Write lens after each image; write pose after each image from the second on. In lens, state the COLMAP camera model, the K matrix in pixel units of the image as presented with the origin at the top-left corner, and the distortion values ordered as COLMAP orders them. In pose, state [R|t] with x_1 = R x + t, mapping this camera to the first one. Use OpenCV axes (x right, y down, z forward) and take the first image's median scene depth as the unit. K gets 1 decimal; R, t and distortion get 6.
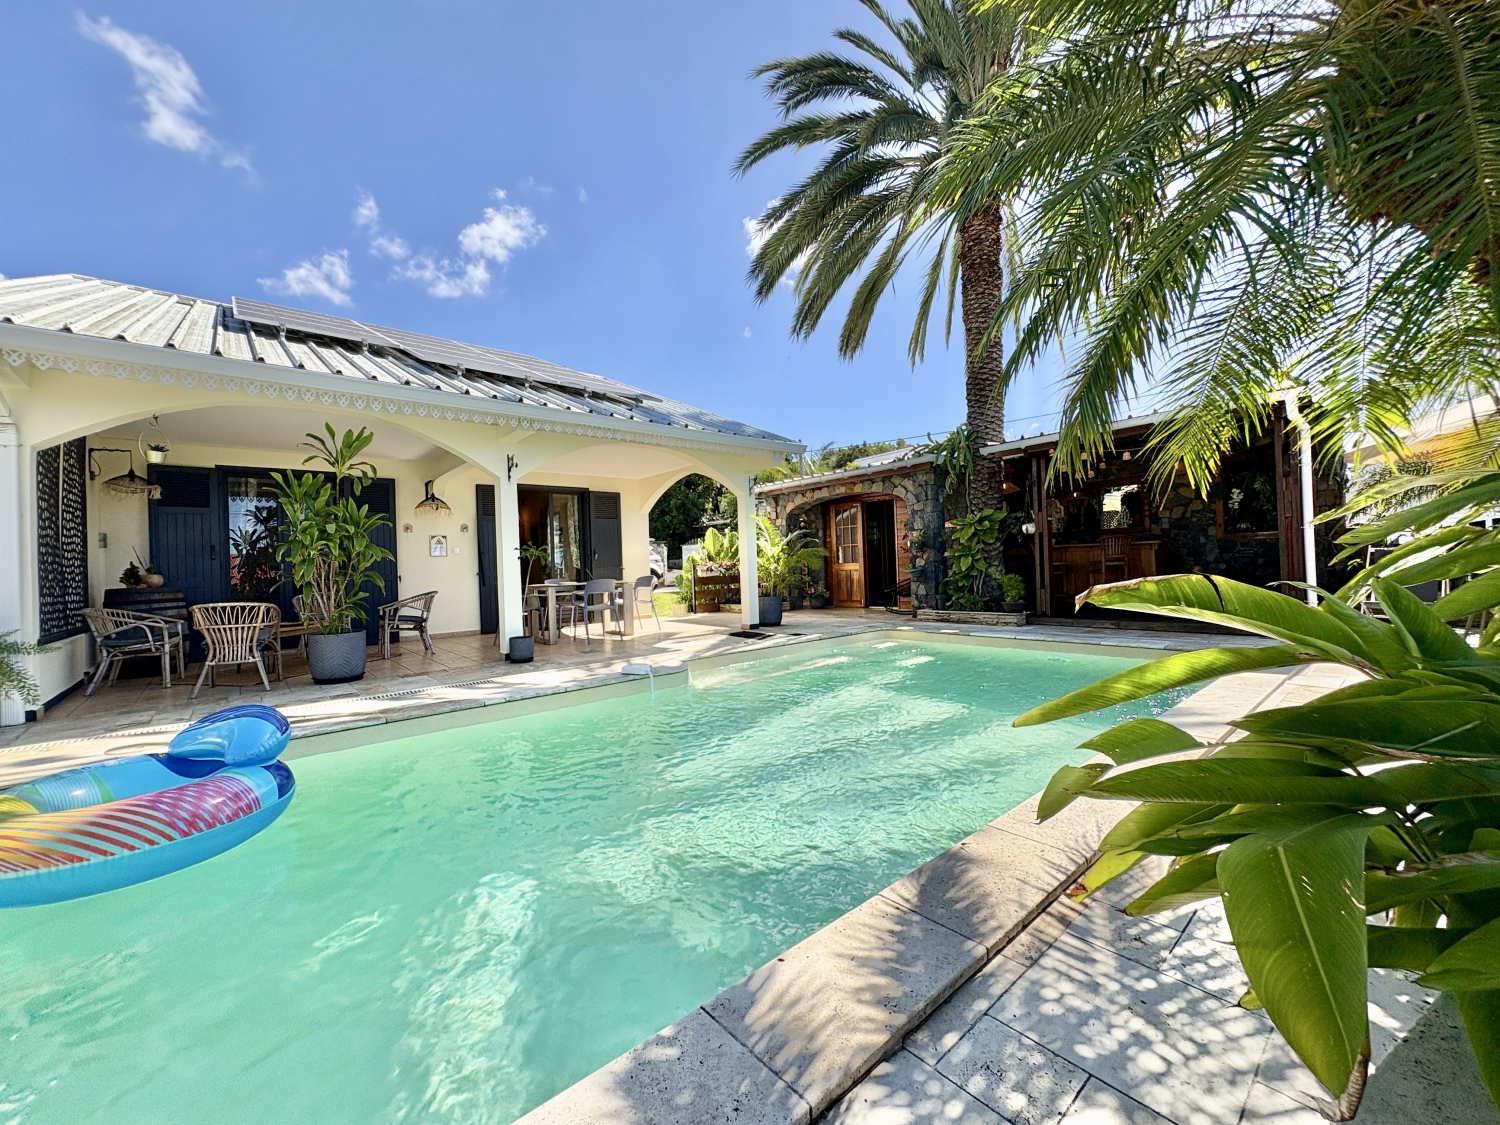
lens RADIAL K [[593.0, 0, 747.6], [0, 593.0, 560.1], [0, 0, 1]] dist [-0.002766, -0.000277]
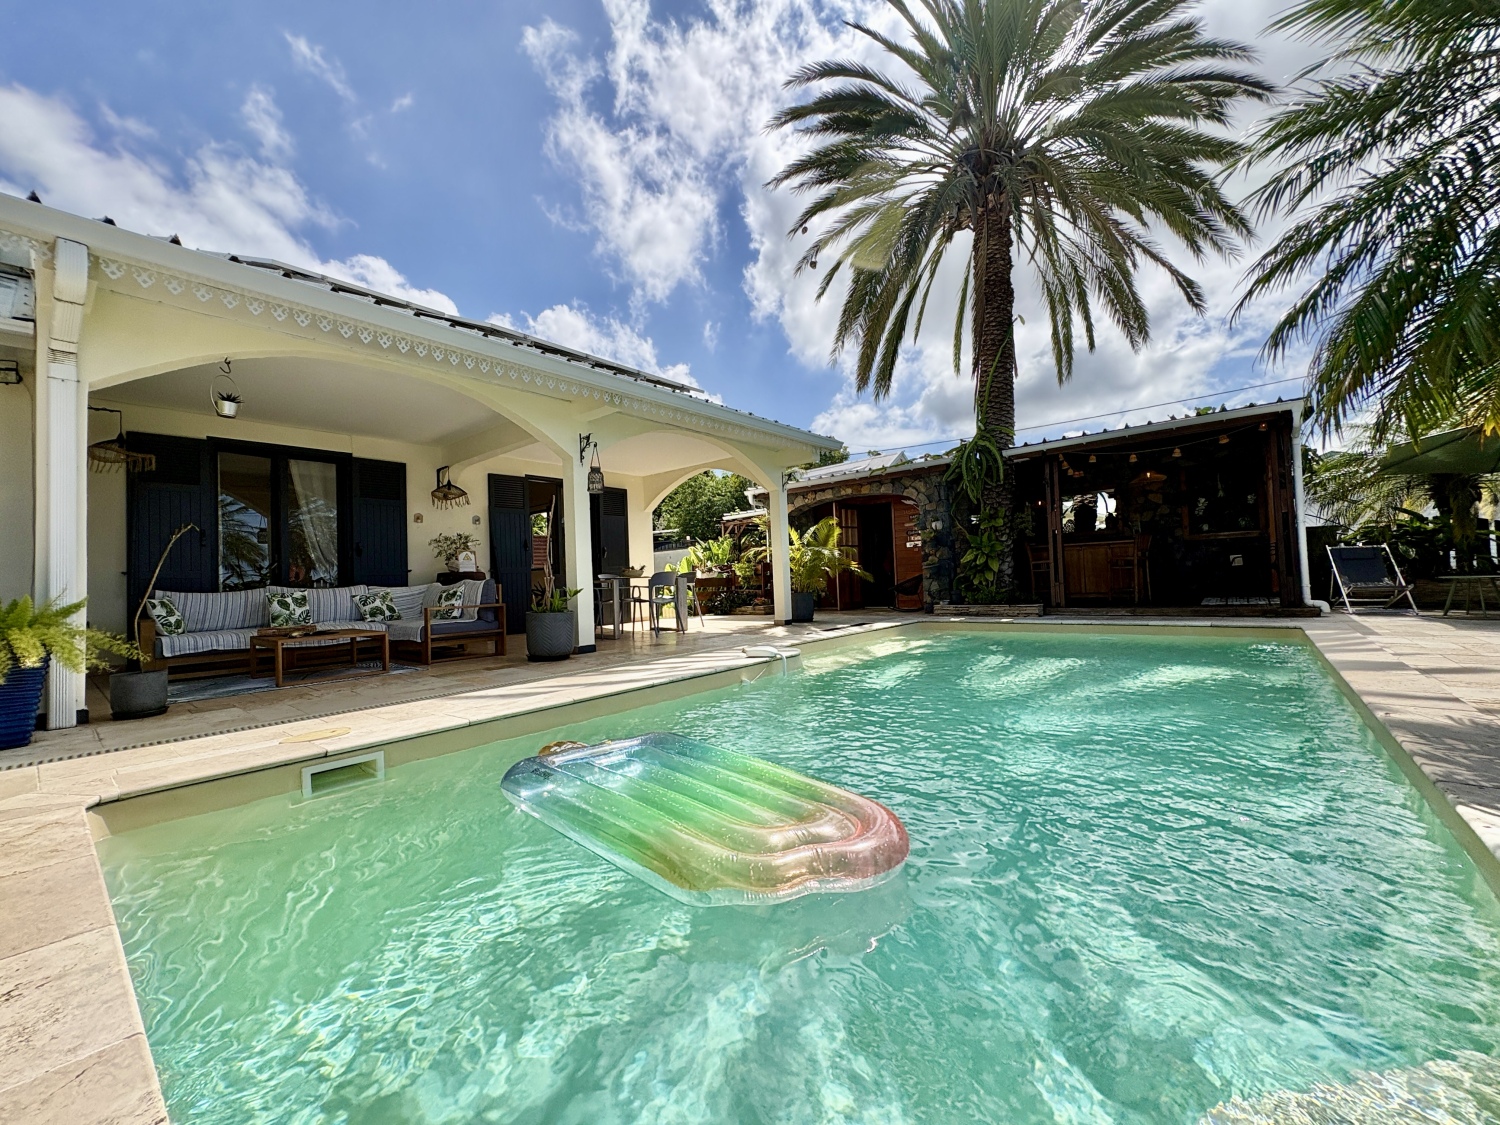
lens RADIAL K [[593.0, 0, 748.9], [0, 593.0, 562.8], [0, 0, 1]] dist [-0.002766, -0.000277]
pose [[0.985795, 0.002549, 0.167932, -0.220374], [0.001625, 0.999693, -0.024713, 0.036556], [-0.167944, 0.024635, 0.985489, 0.025791]]
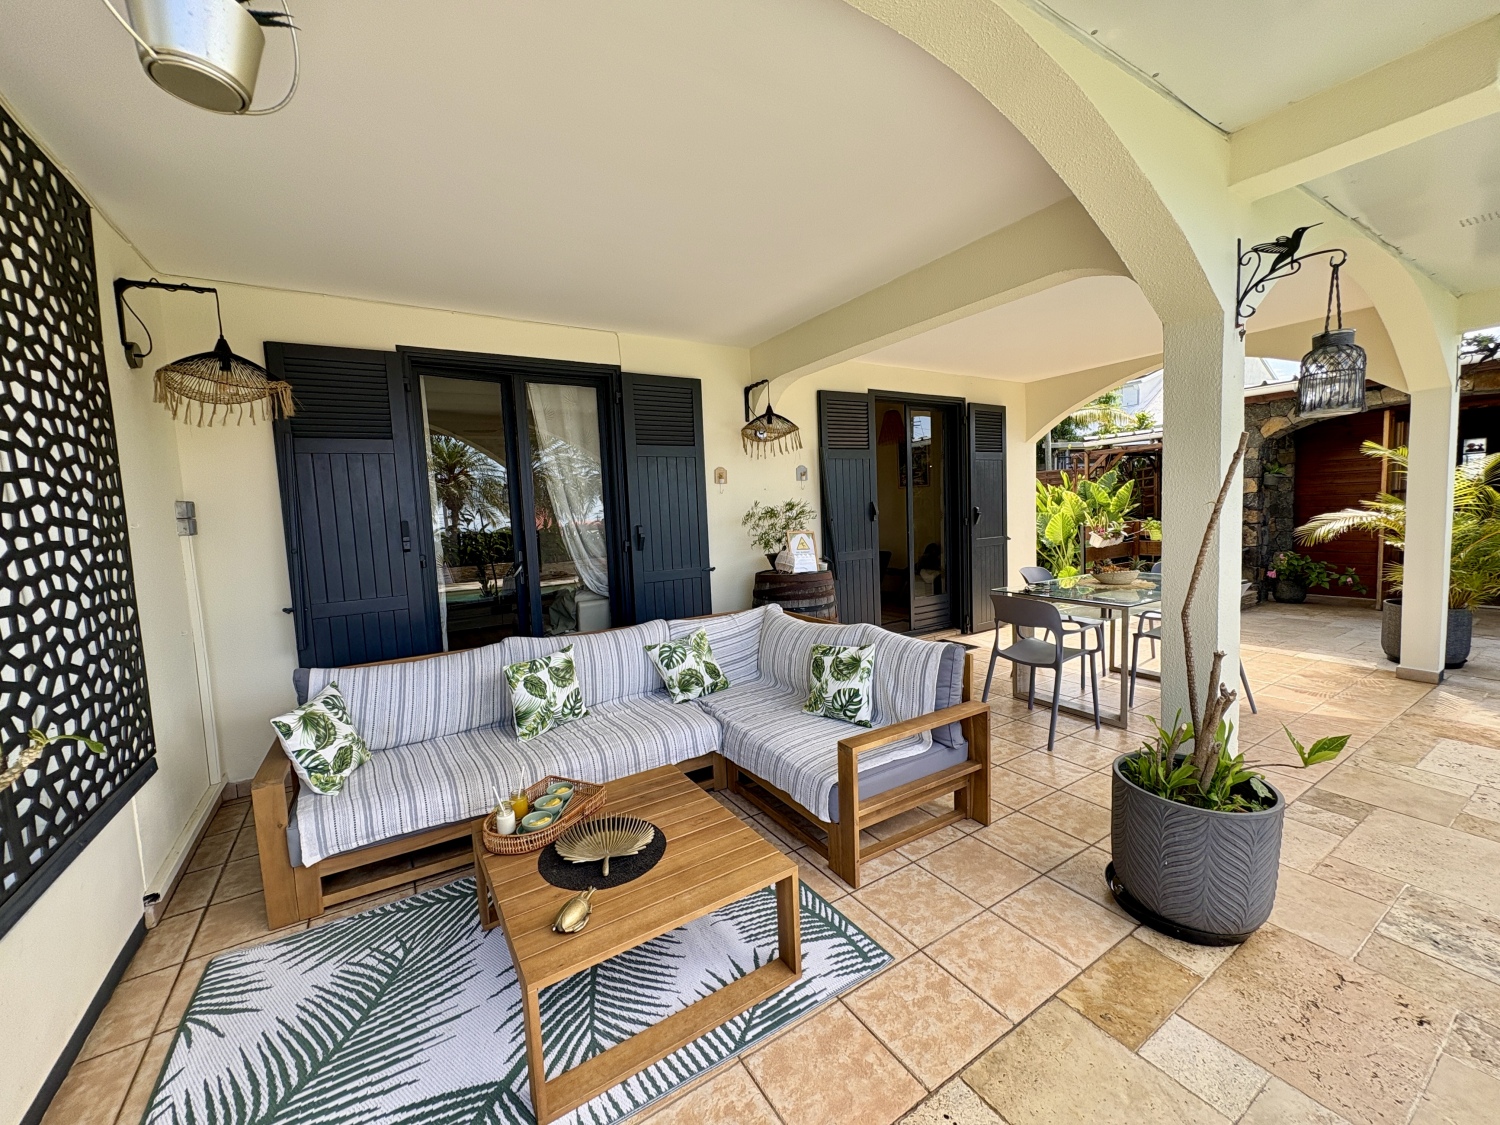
lens RADIAL K [[593.0, 0, 745.2], [0, 593.0, 559.5], [0, 0, 1]] dist [-0.002766, -0.000277]
pose [[0.987772, 0.005564, -0.155809, -0.454543], [0.010182, 0.994927, 0.100081, -0.031184], [0.155575, -0.100444, 0.982704, 0.465935]]
